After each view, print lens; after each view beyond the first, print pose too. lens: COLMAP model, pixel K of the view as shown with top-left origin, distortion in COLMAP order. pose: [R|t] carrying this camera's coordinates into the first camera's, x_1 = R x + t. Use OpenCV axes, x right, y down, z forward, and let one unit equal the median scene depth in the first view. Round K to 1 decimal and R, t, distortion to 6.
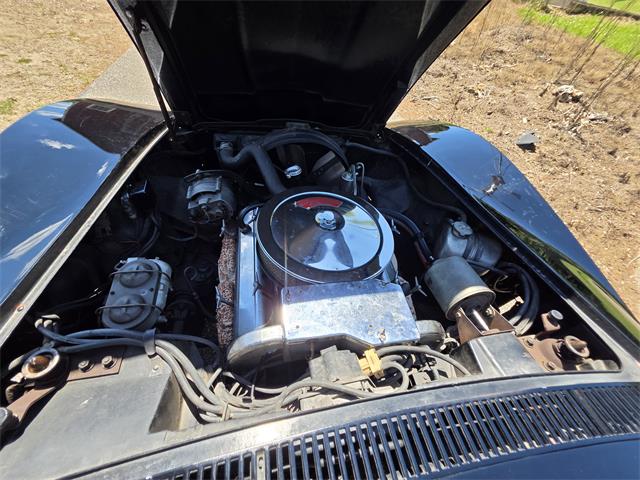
lens RADIAL K [[258.5, 0, 327.7], [0, 258.5, 230.0], [0, 0, 1]] dist [0.009079, -0.002415]
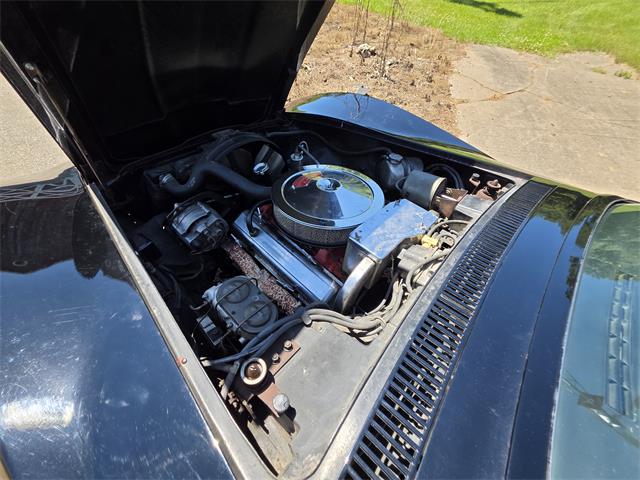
lens RADIAL K [[258.5, 0, 321.5], [0, 258.5, 226.3], [0, 0, 1]] dist [0.009079, -0.002415]
pose [[0.807247, -0.468090, 0.359504, -0.426695], [0.463801, 0.879802, 0.104099, -0.006894], [-0.365020, 0.082705, 0.927319, -0.083774]]
